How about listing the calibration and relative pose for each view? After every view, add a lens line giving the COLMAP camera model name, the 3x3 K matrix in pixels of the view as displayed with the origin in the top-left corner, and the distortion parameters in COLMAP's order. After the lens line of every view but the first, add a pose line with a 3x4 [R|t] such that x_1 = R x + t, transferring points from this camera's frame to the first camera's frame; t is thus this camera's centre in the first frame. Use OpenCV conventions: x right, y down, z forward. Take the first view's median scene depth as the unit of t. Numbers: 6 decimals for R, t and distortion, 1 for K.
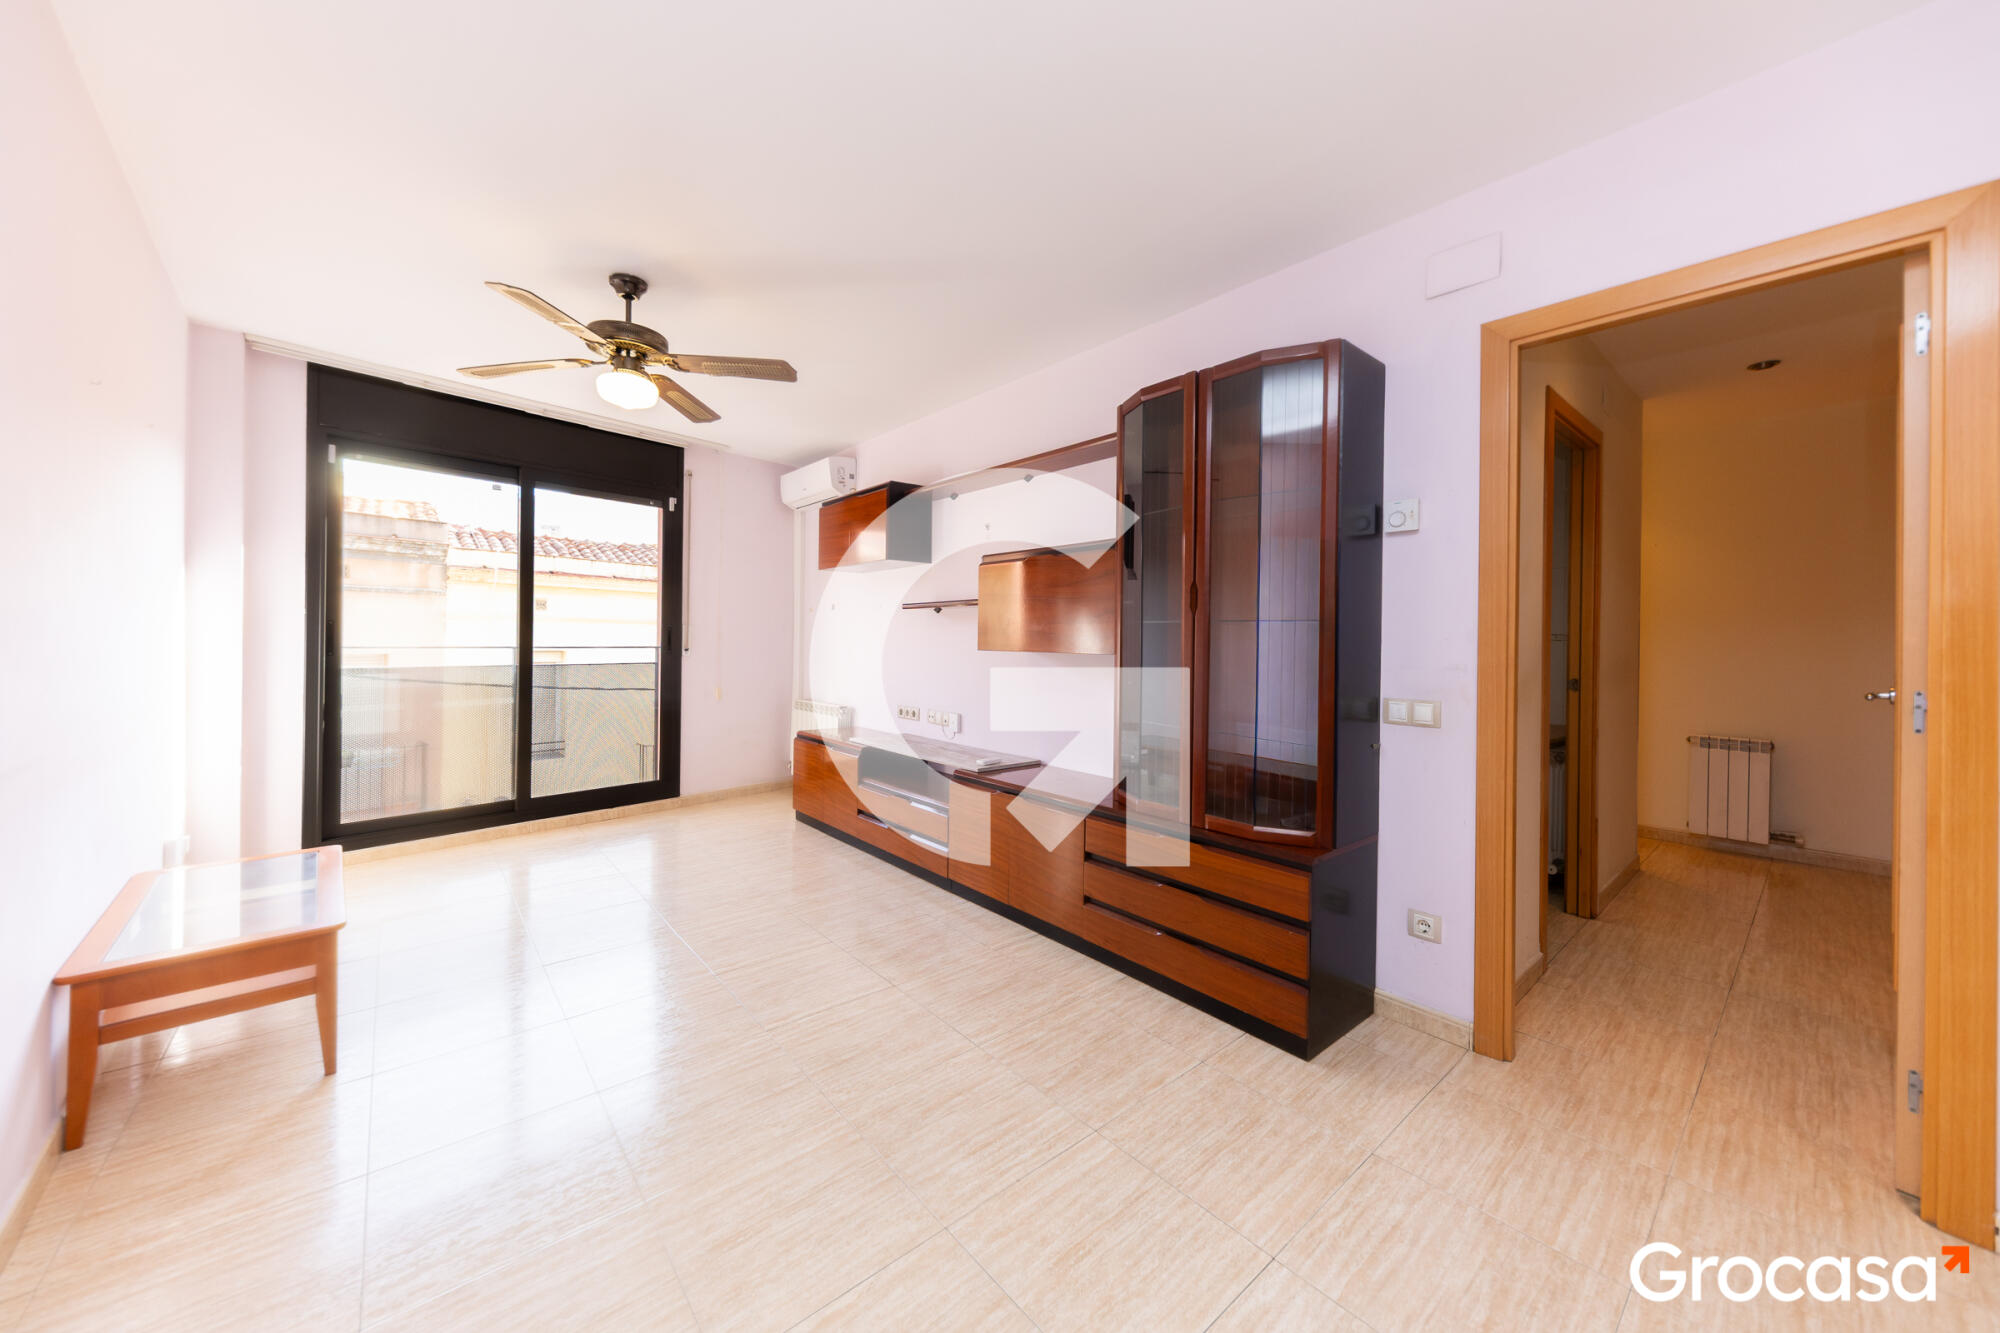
lens RADIAL K [[706.3, 0, 976.3], [0, 706.3, 646.6], [0, 0, 1]] dist [-0.000118, -0.002858]
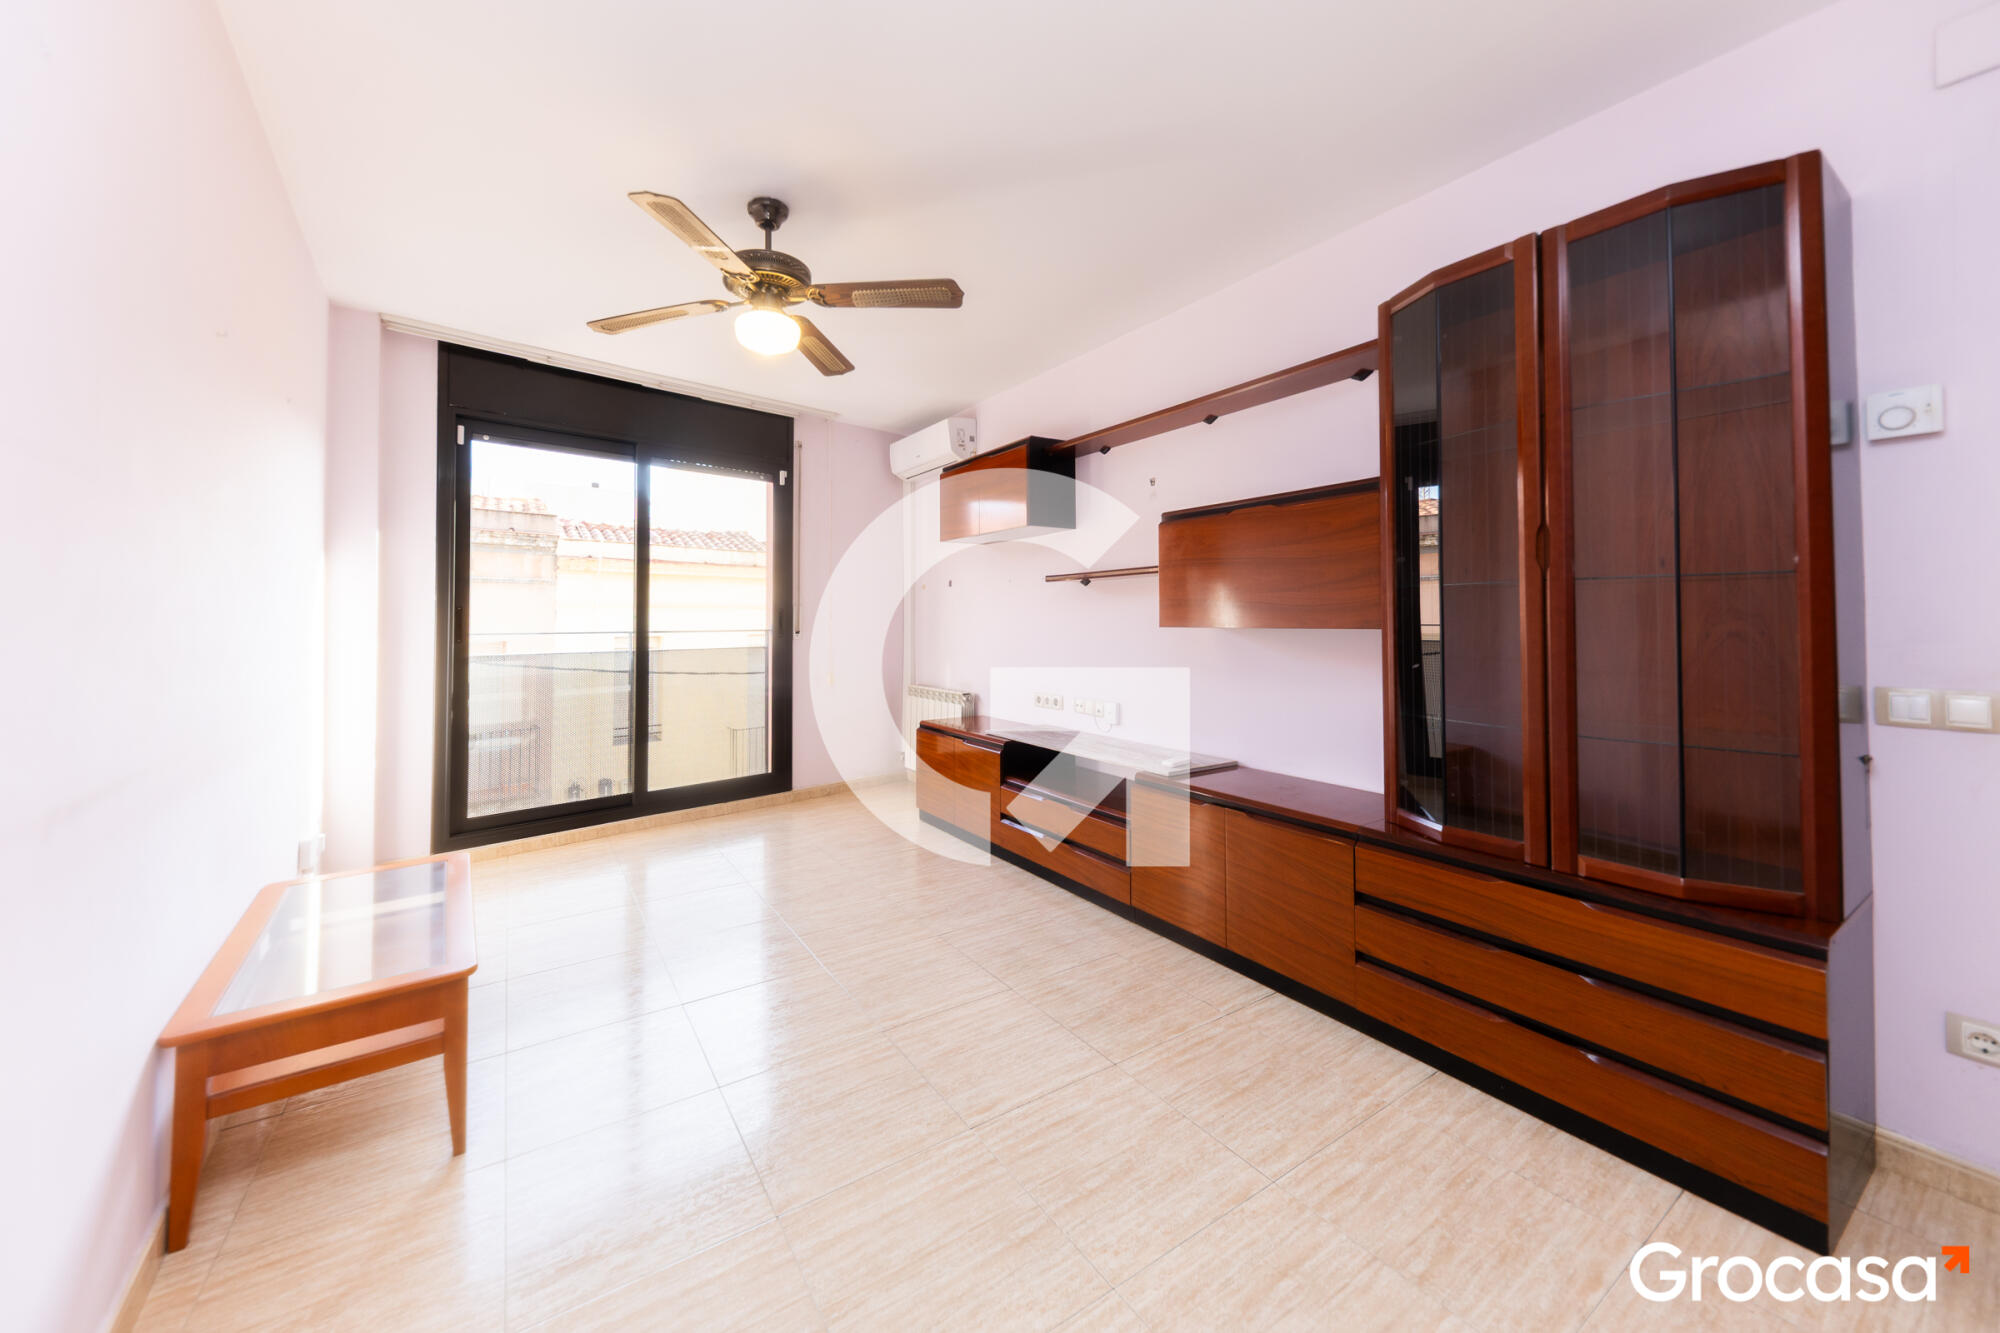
lens RADIAL K [[709.6, 0, 936.3], [0, 709.6, 608.8], [0, 0, 1]] dist [0.000054, -0.002517]
pose [[0.989077, -0.018706, -0.146207, -0.134401], [0.014814, 0.999508, -0.027663, 0.002757], [0.146653, 0.025194, 0.988867, 0.142222]]
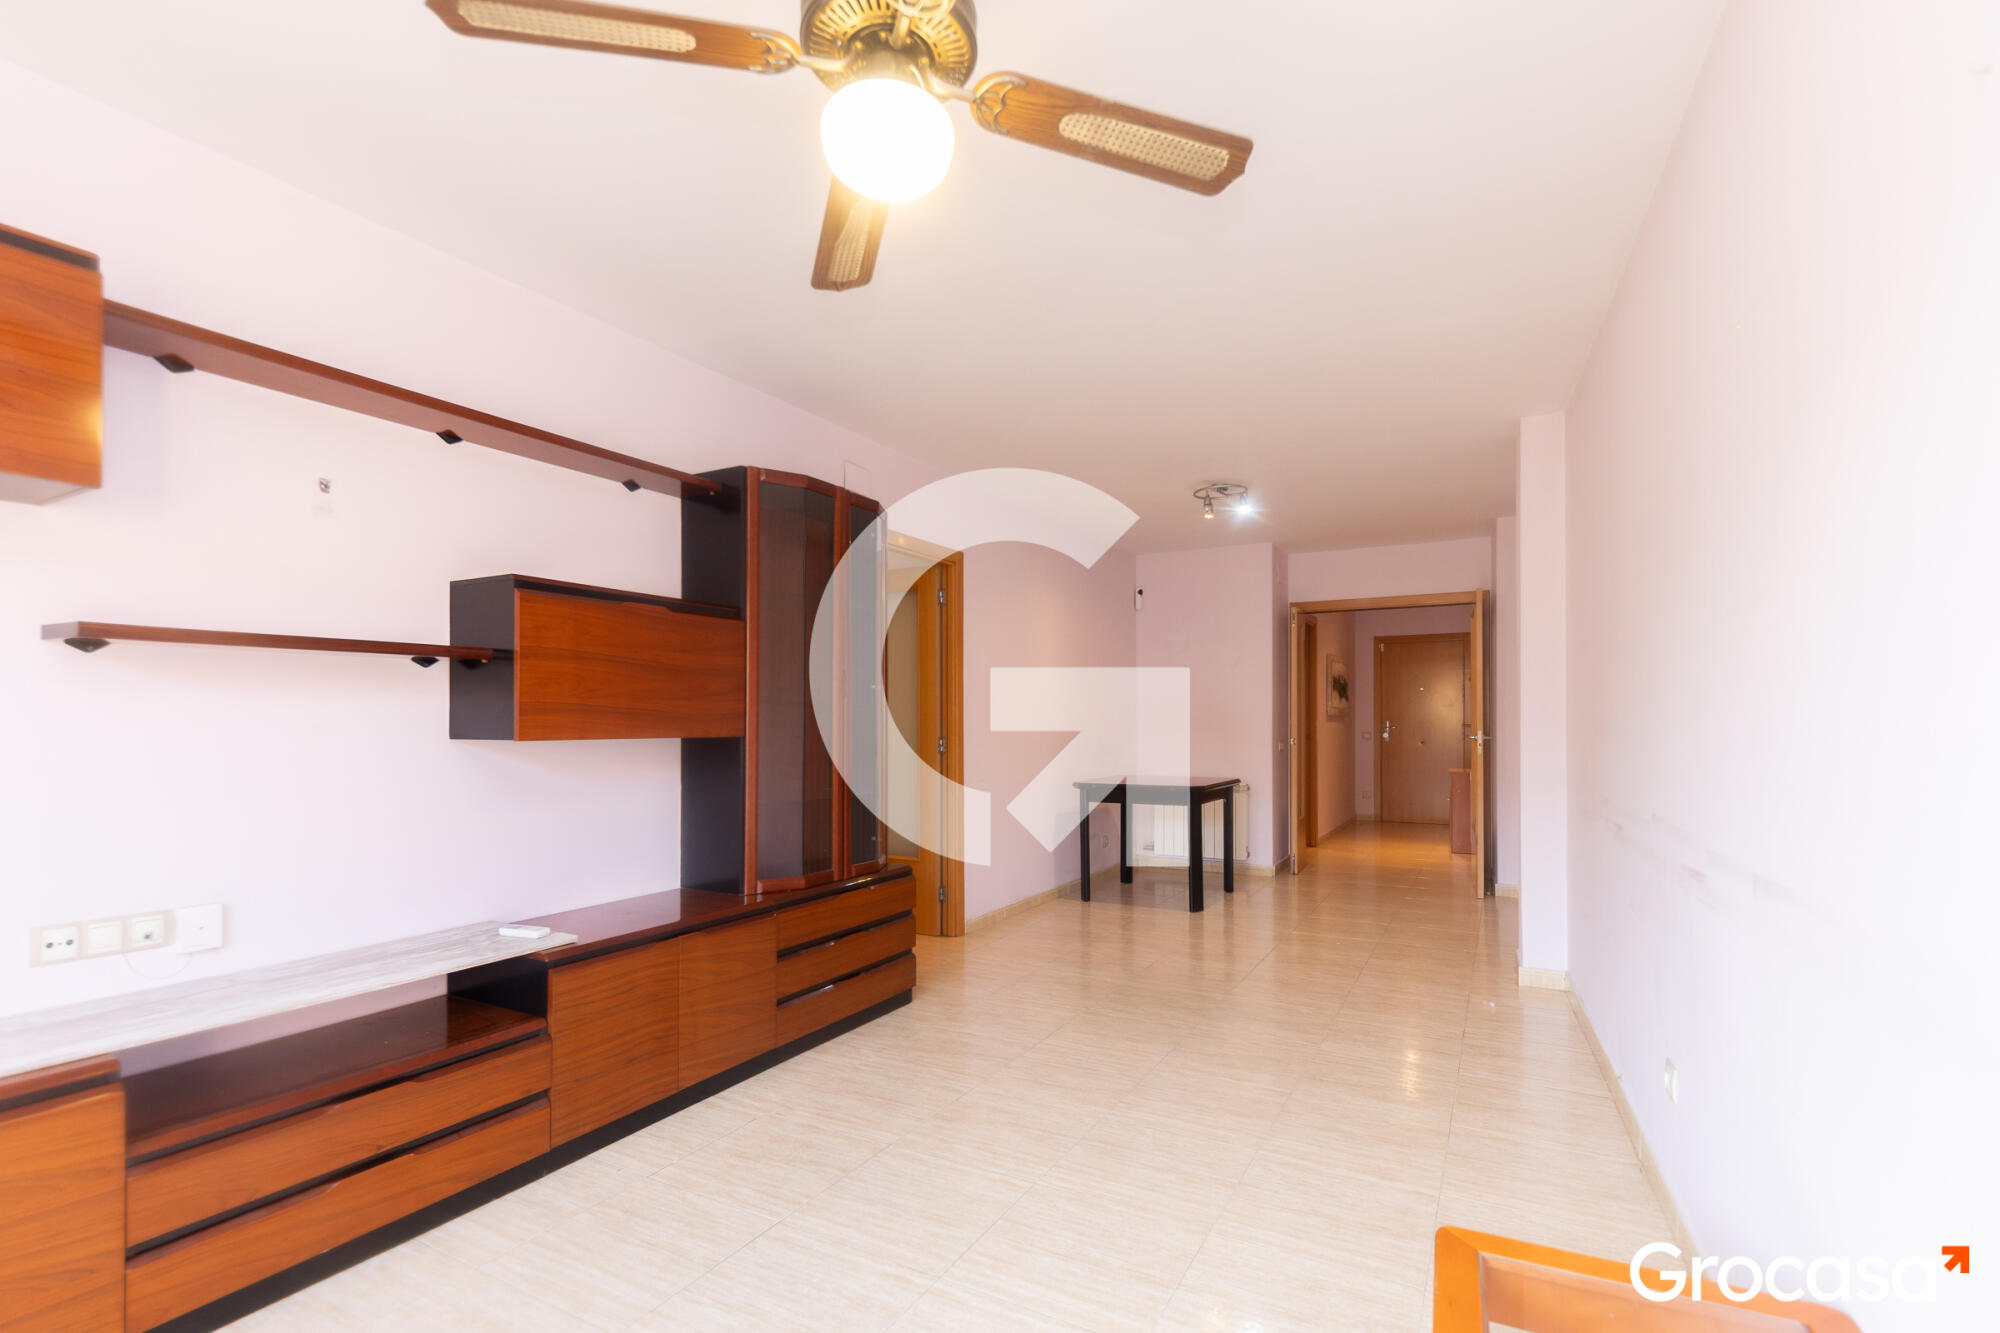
lens RADIAL K [[928.2, 0, 1004.2], [0, 928.2, 714.9], [0, 0, 1]] dist [0.000274, 0.000017]
pose [[-0.382581, -0.004215, 0.923912, -0.838786], [0.006771, 0.999950, 0.007366, -0.018306], [-0.923897, 0.009074, -0.382533, 0.929914]]
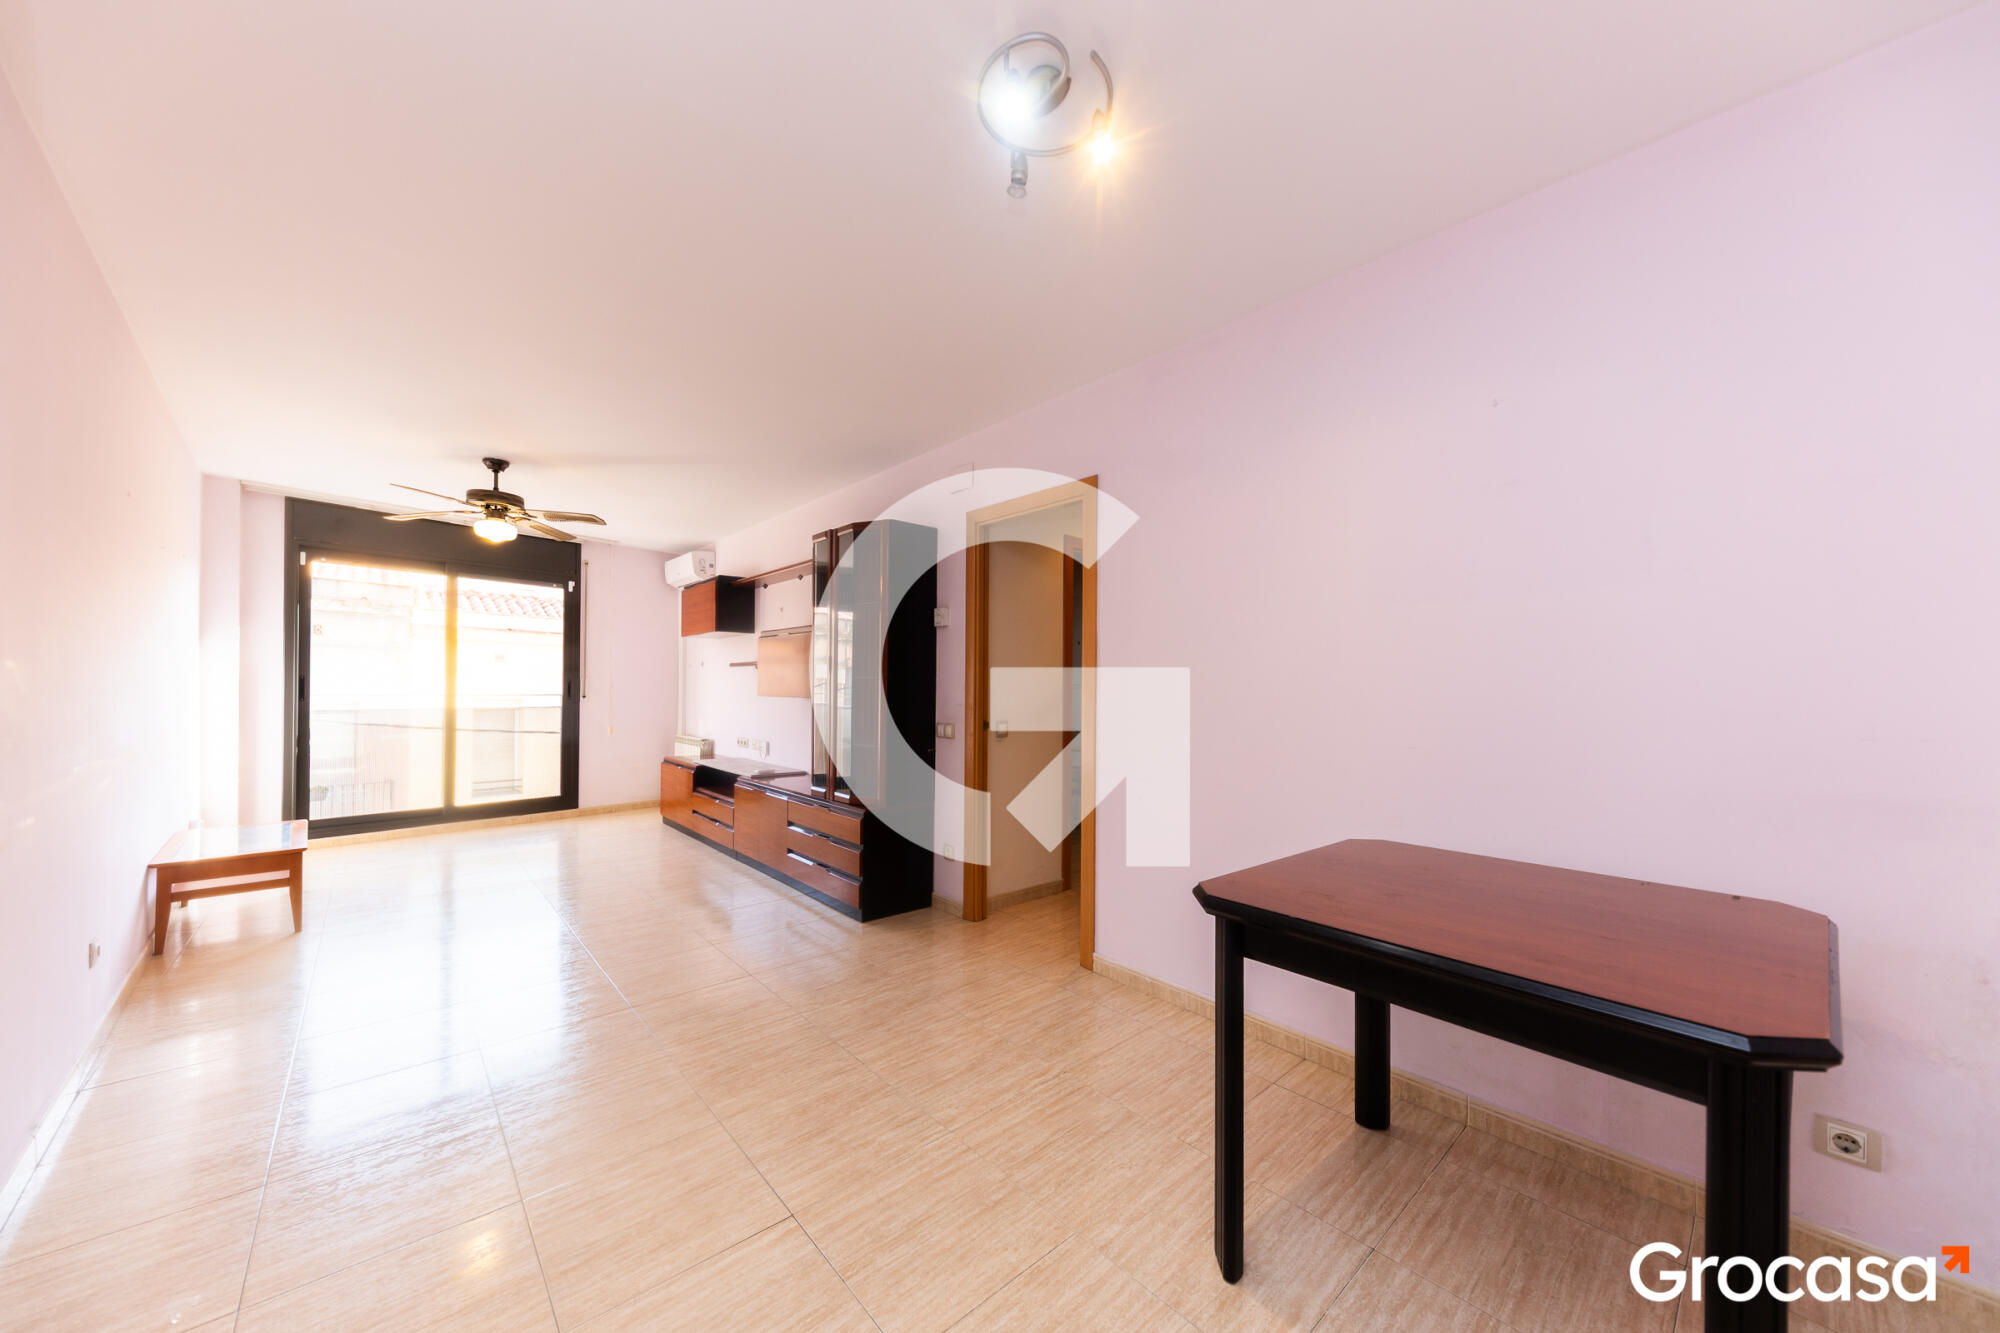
lens RADIAL K [[690.4, 0, 994.2], [0, 690.4, 696.0], [0, 0, 1]] dist [-0.000065, -0.003491]
pose [[0.999139, -0.001237, 0.041471, 0.440125], [0.001241, 0.999999, -0.000055, 0.006382], [-0.041471, 0.000107, 0.999140, -0.464246]]
